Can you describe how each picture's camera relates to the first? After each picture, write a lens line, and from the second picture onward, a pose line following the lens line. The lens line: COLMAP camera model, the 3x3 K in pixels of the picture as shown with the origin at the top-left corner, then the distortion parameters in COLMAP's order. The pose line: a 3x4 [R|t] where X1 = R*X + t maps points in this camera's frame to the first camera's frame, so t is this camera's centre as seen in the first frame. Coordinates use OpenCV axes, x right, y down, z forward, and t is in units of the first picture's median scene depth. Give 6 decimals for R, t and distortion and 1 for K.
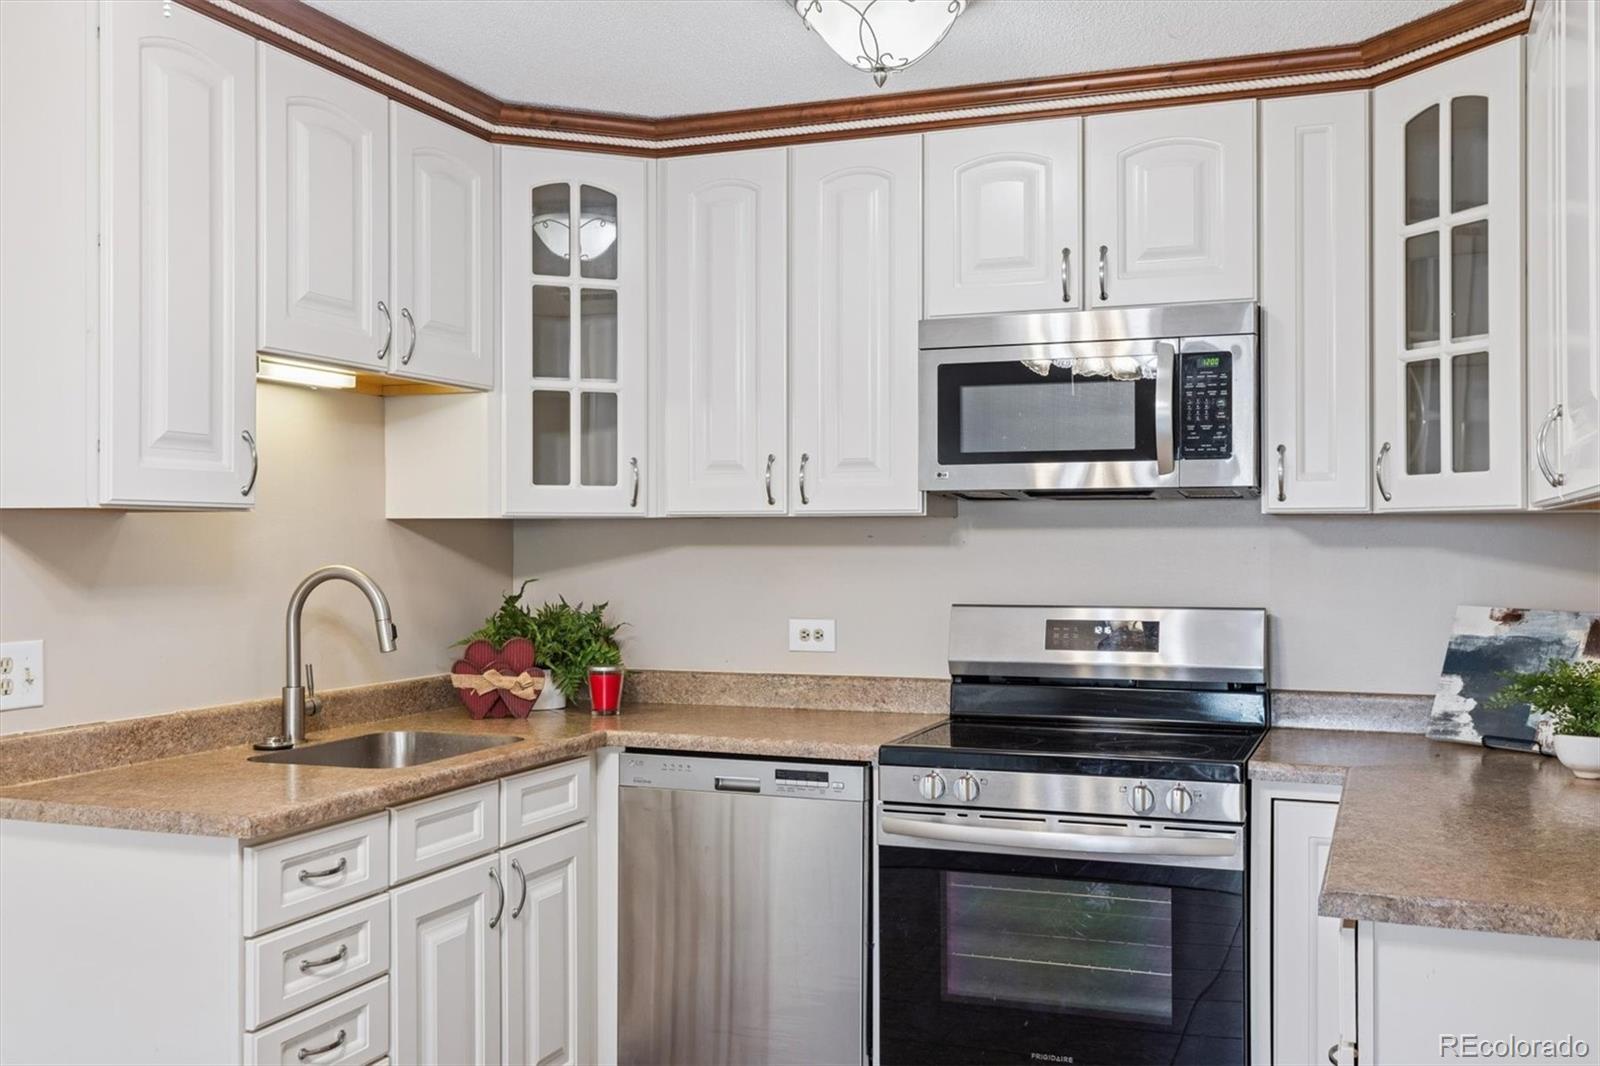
lens RADIAL K [[1532.3, 0, 800.0], [0, 1532.3, 542.9], [0, 0, 1]] dist [-0.001885, 0.000000]
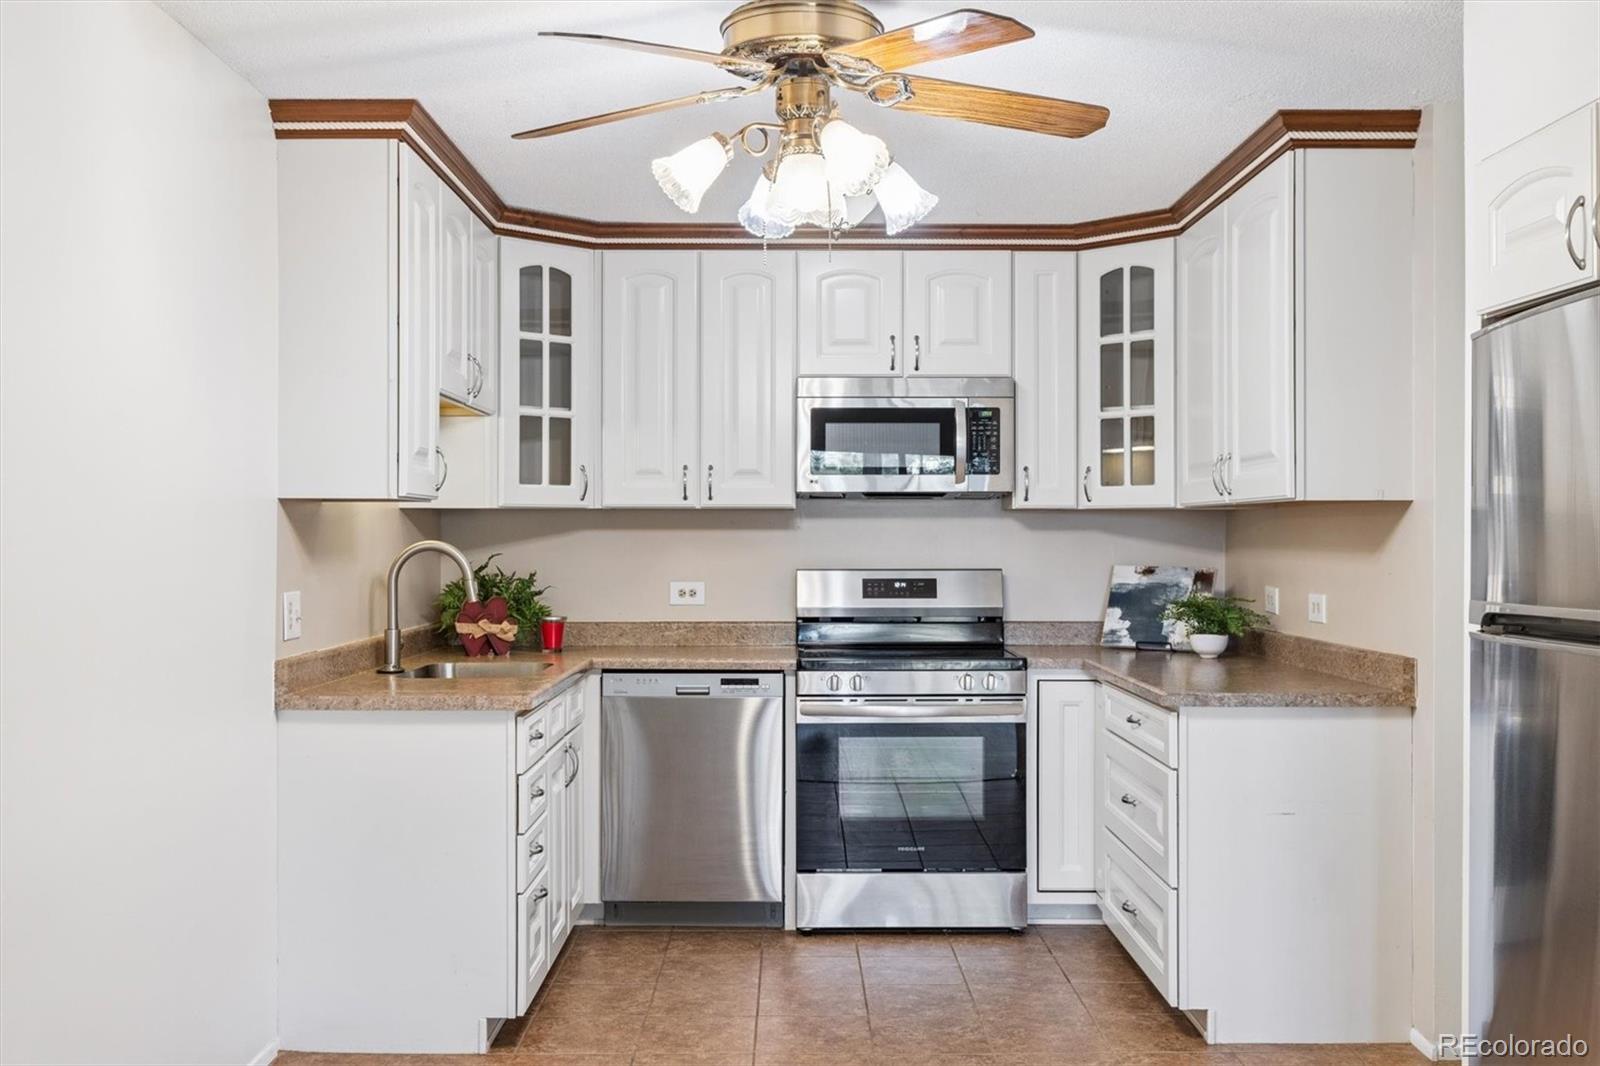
lens RADIAL K [[1532.3, 0, 796.8], [0, 1532.3, 535.4], [0, 0, 1]] dist [-0.001885, 0.000000]
pose [[0.932564, 0.001031, 0.361003, -0.488589], [-0.000487, 0.999999, -0.001597, 0.011620], [-0.361005, 0.001314, 0.932563, -0.415279]]
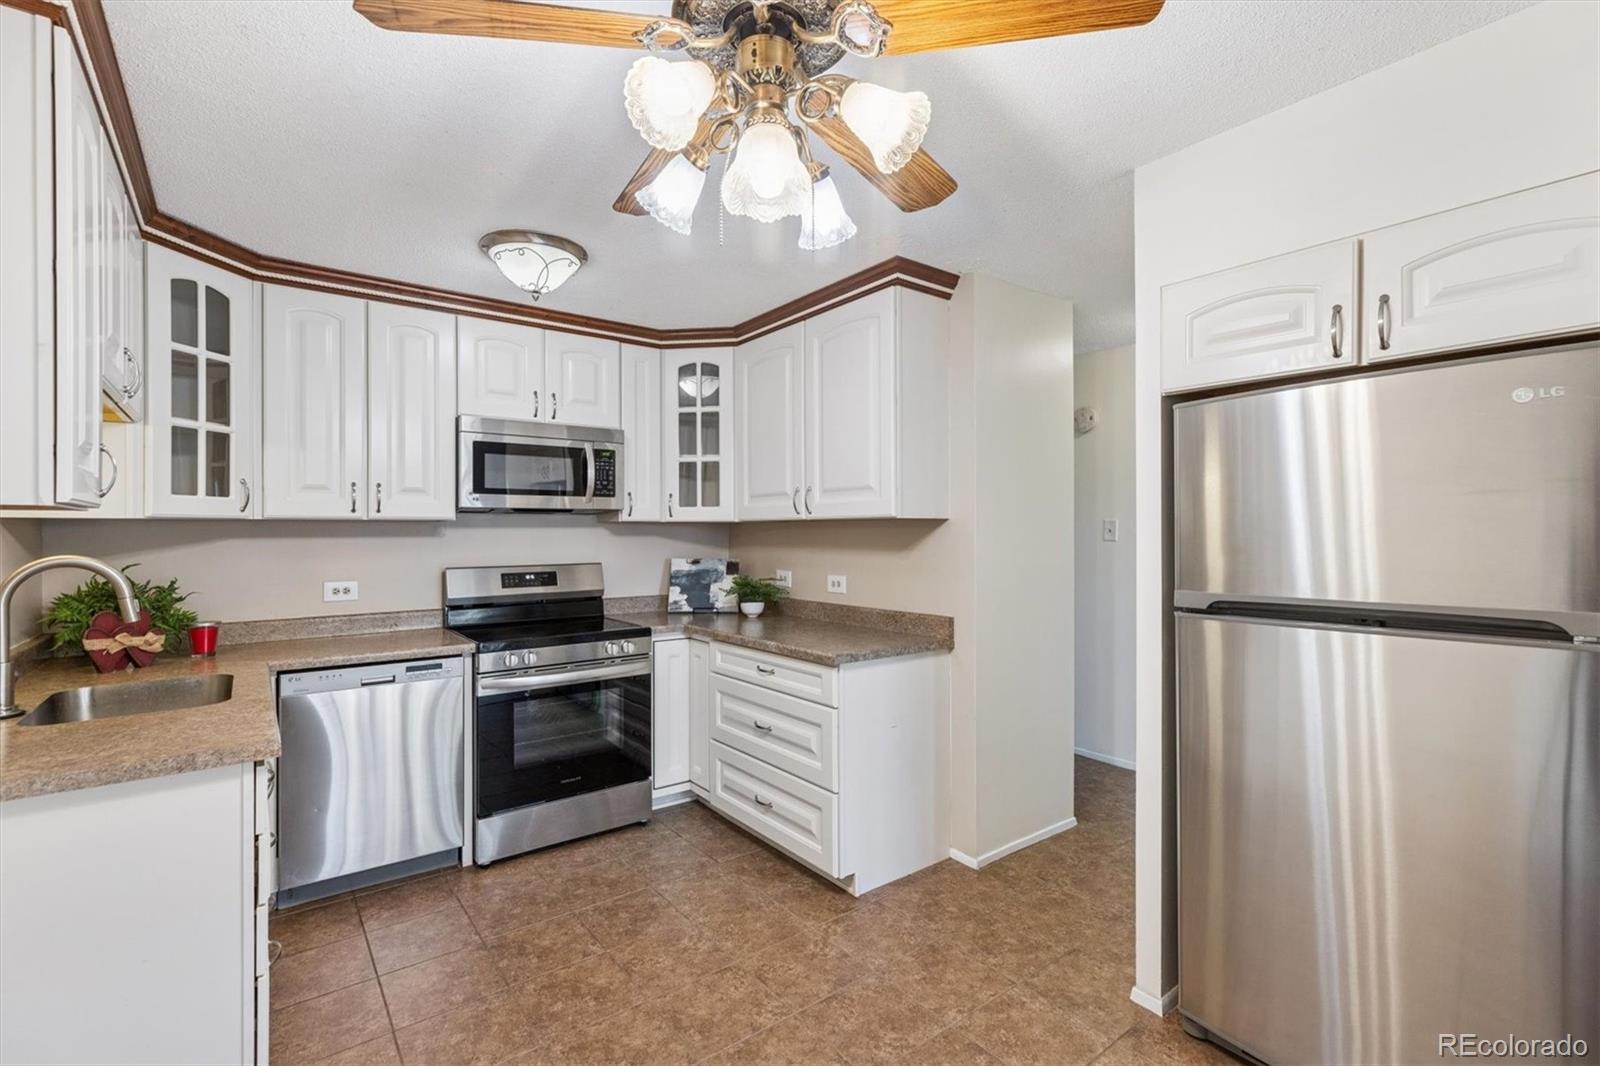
lens RADIAL K [[719.5, 0, 796.5], [0, 719.5, 529.1], [0, 0, 1]] dist [0.004532, -0.000252]
pose [[0.527797, 0.001656, 0.849369, -0.477184], [0.004465, 0.999979, -0.004725, -0.001206], [-0.849359, 0.006286, 0.527779, 0.202121]]
